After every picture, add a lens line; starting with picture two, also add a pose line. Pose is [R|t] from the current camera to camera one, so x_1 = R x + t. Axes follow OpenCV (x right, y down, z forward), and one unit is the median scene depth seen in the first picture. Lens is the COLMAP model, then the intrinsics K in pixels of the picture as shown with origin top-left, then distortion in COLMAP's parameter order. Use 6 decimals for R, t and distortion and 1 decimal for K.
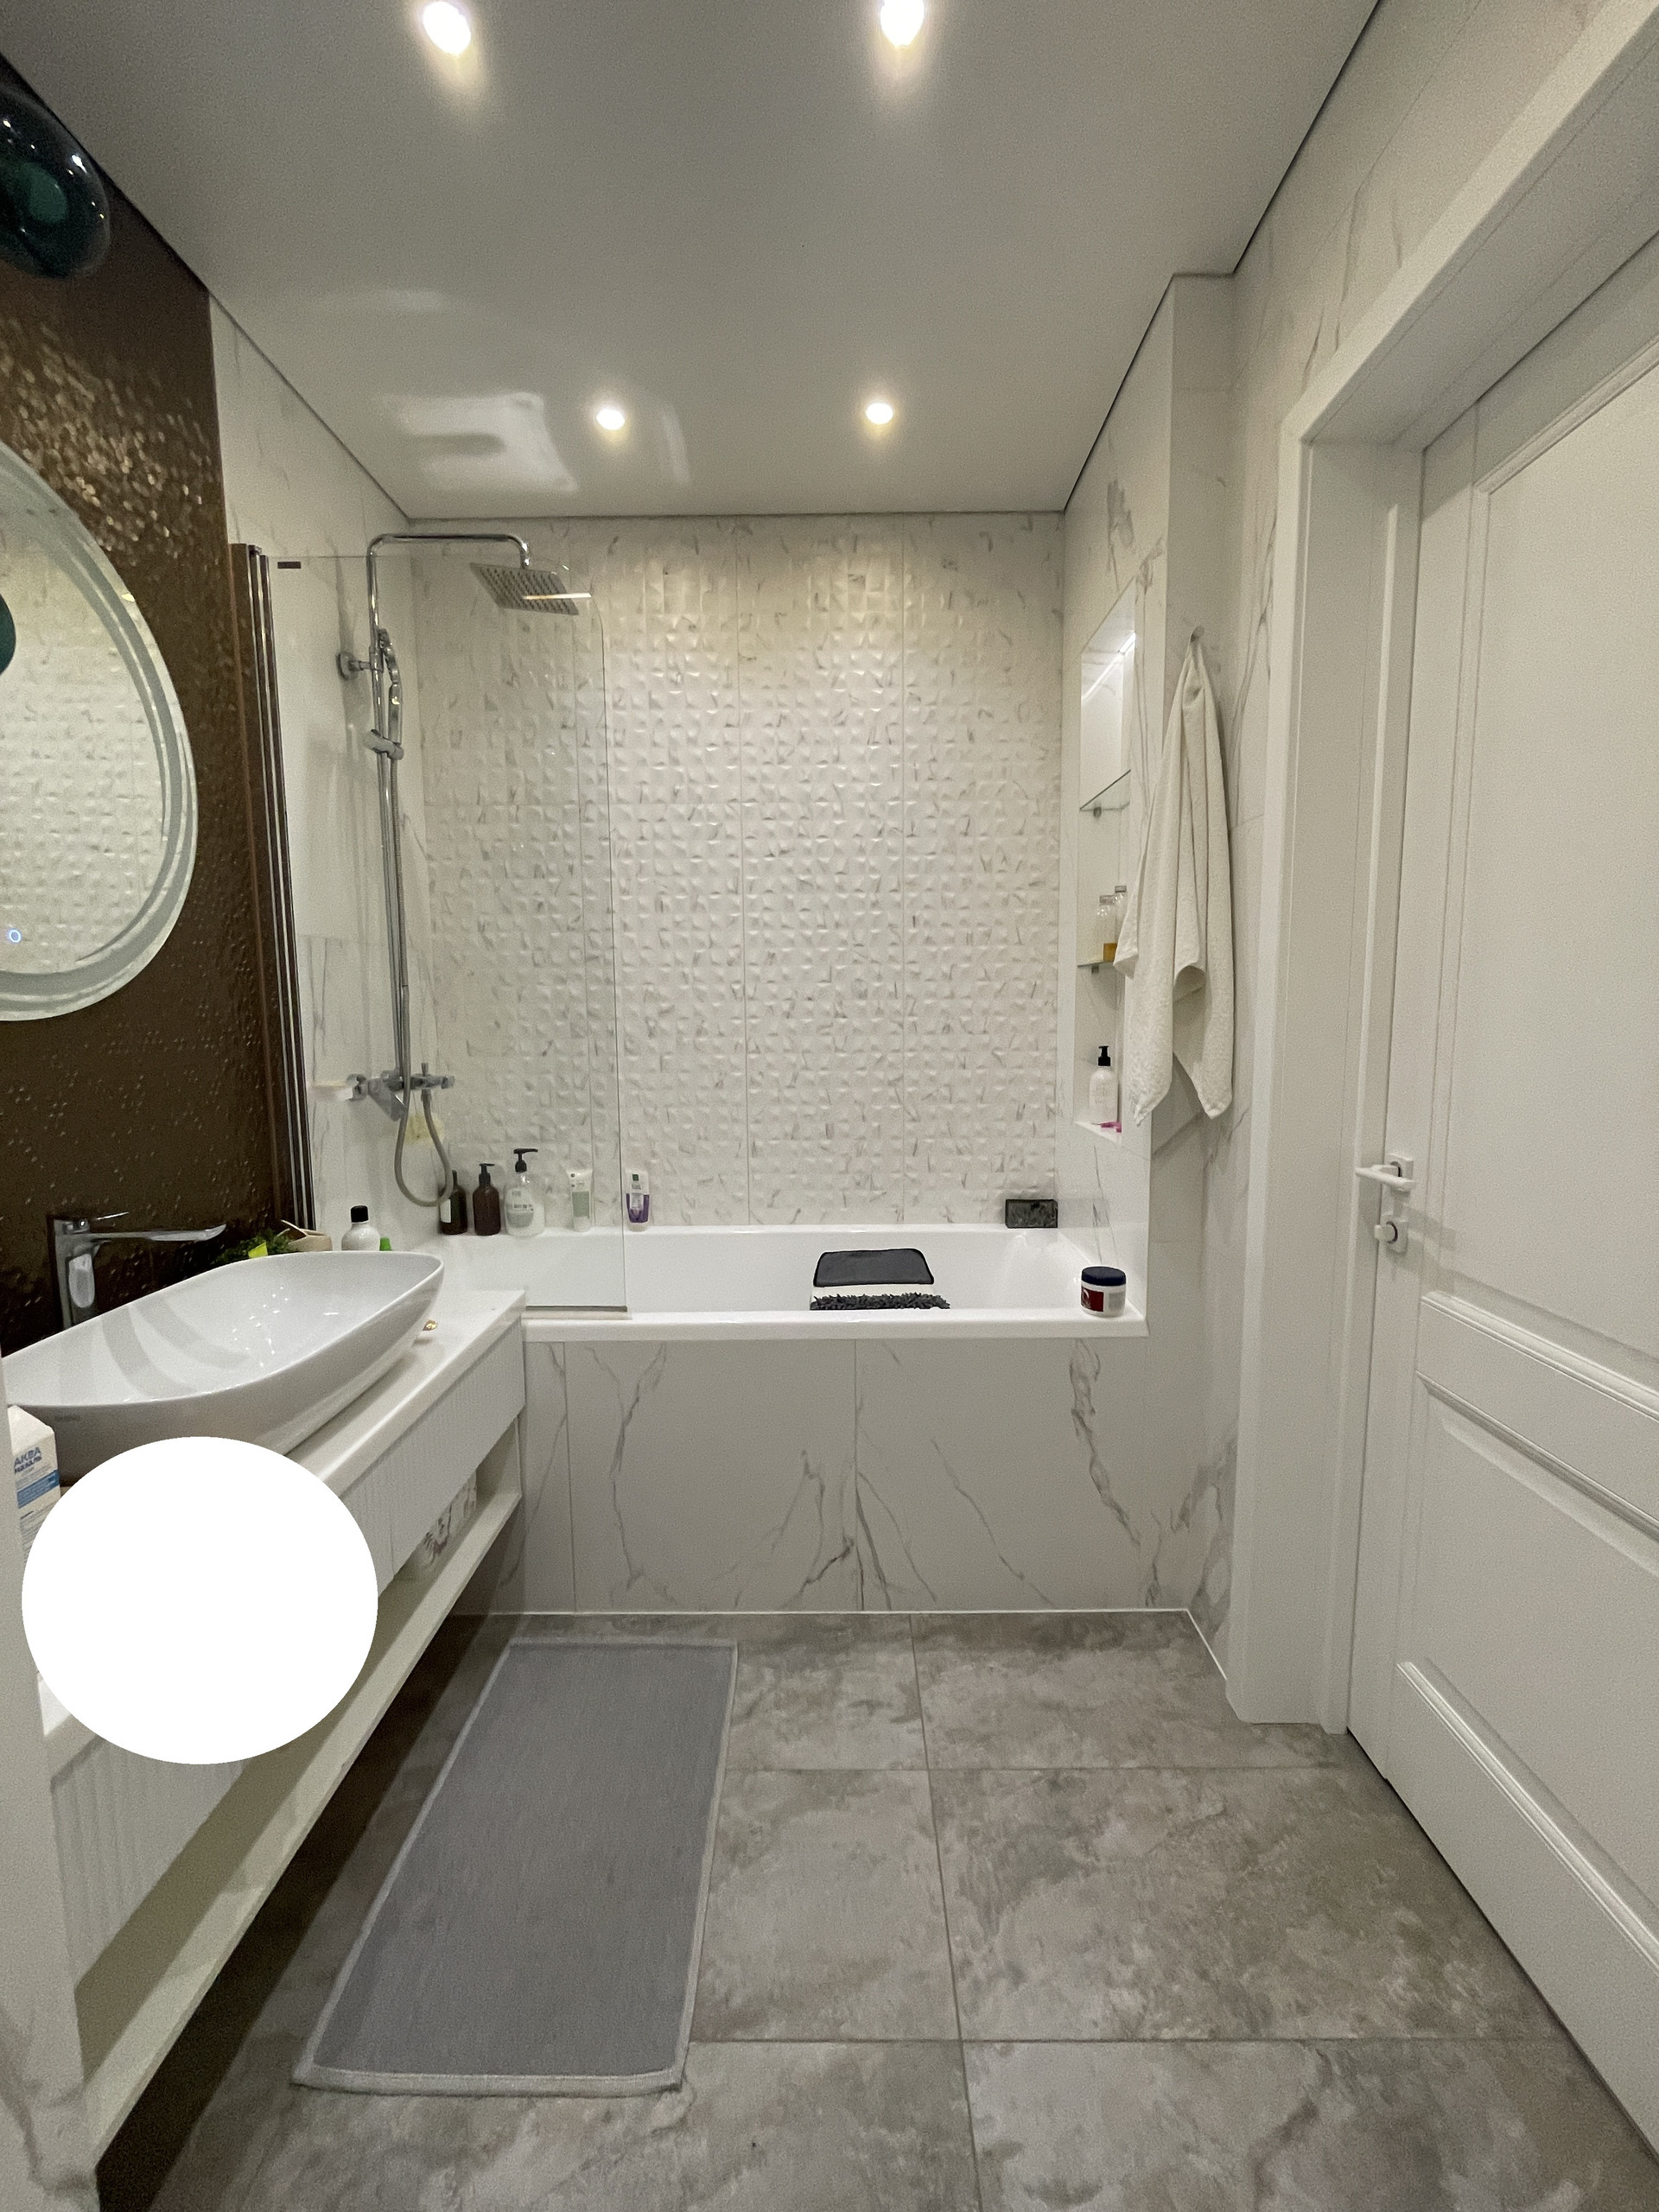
lens RADIAL K [[894.9, 0, 834.8], [0, 894.9, 1100.8], [0, 0, 1]] dist [-0.003034, 0.000035]
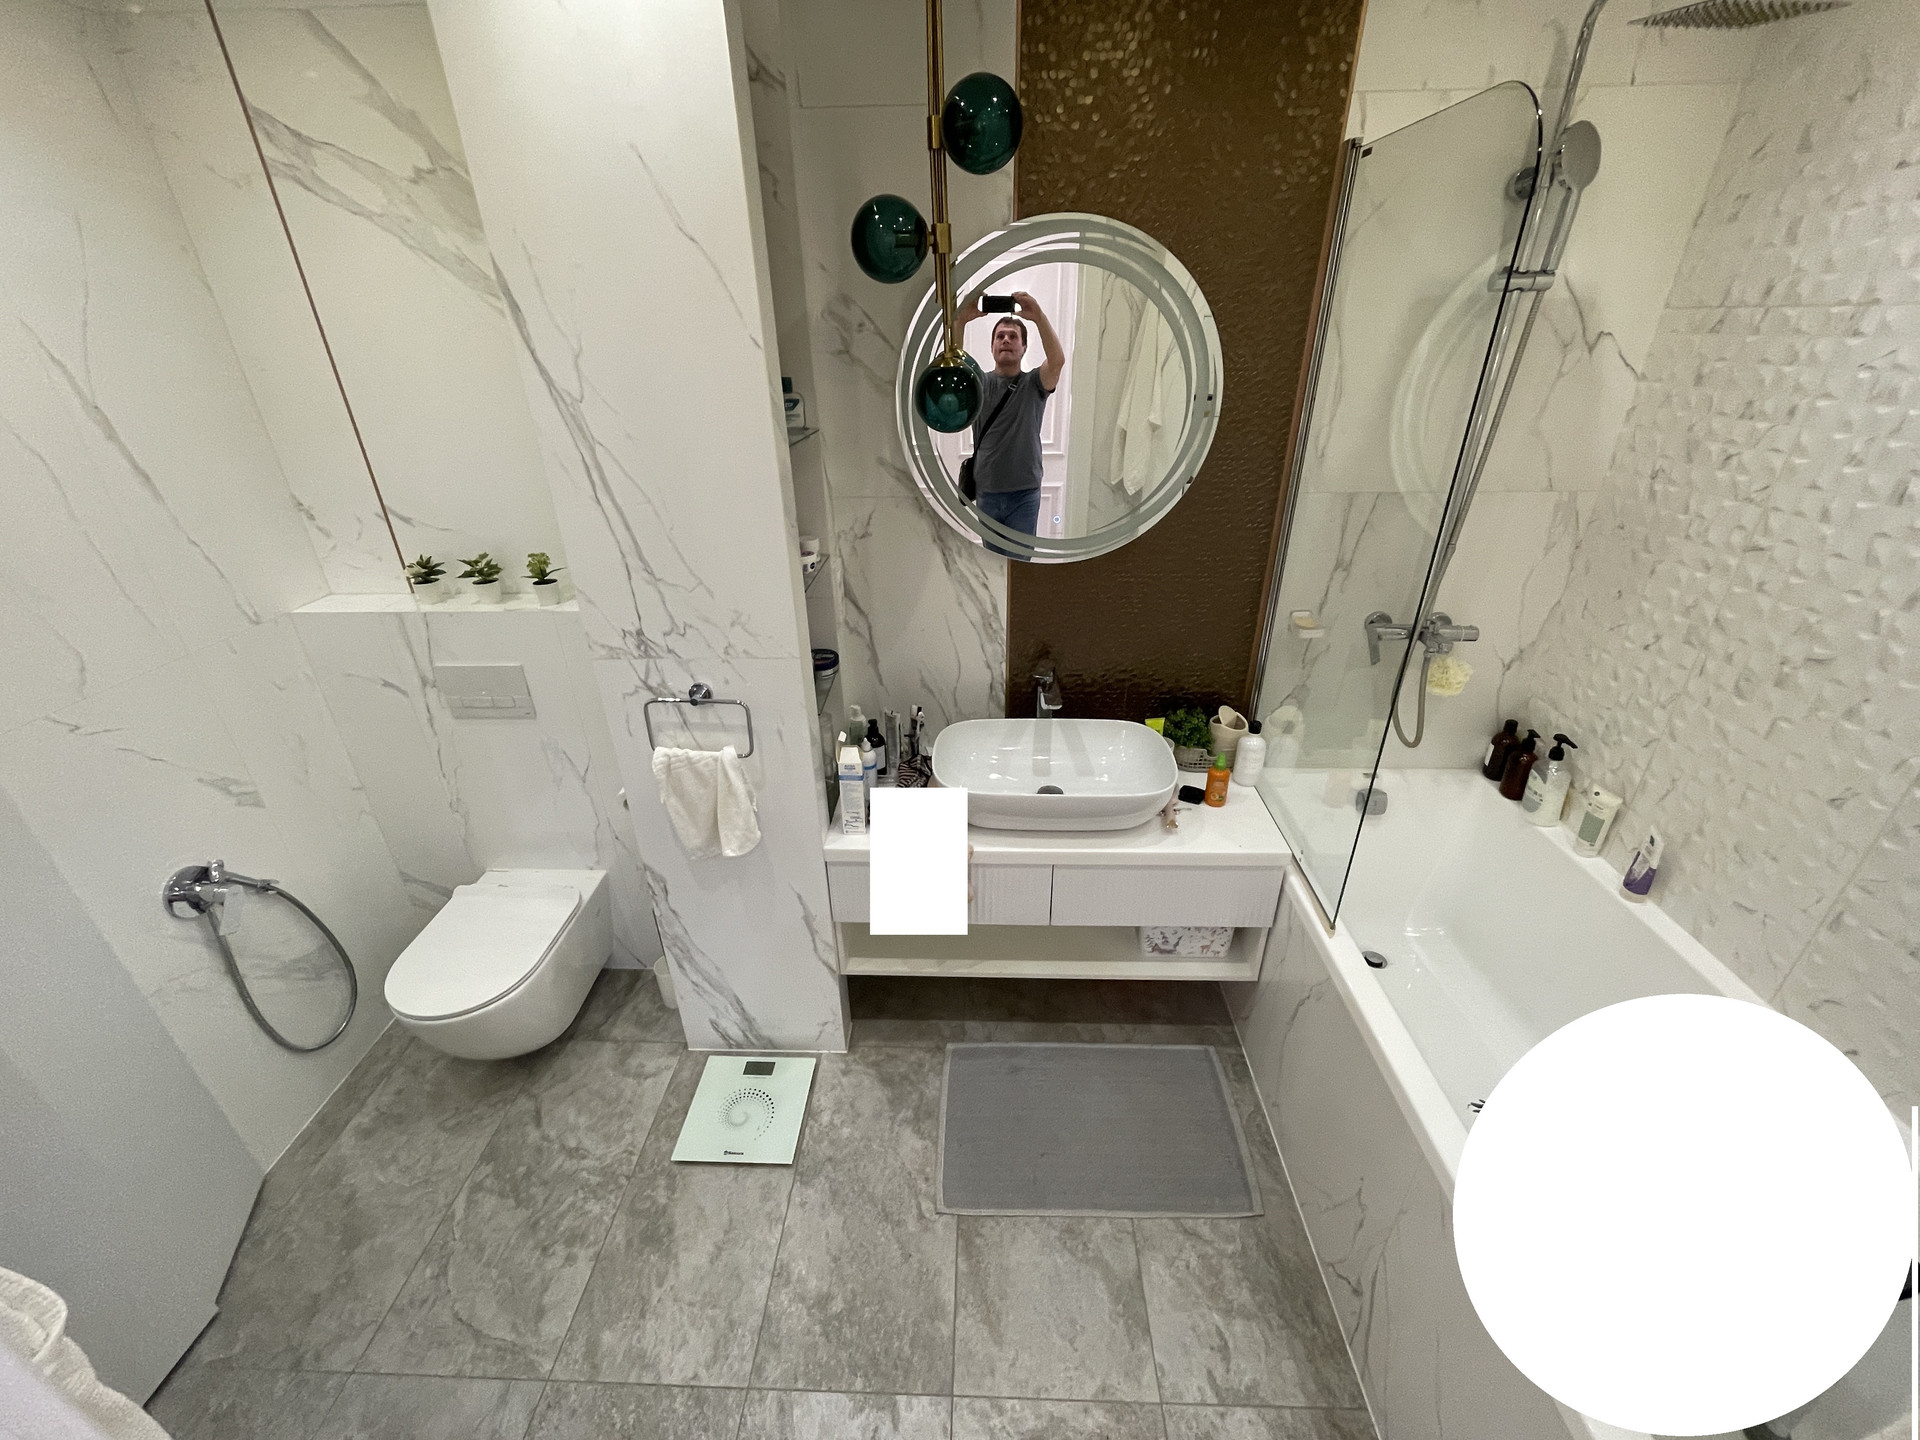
lens RADIAL K [[776.7, 0, 956.4], [0, 776.7, 719.7], [0, 0, 1]] dist [-0.003034, 0.000035]
pose [[-0.033518, 0.469338, -0.882382, 0.351483], [-0.090795, 0.877798, 0.470348, -0.276316], [0.995305, 0.095881, 0.013192, 0.395648]]
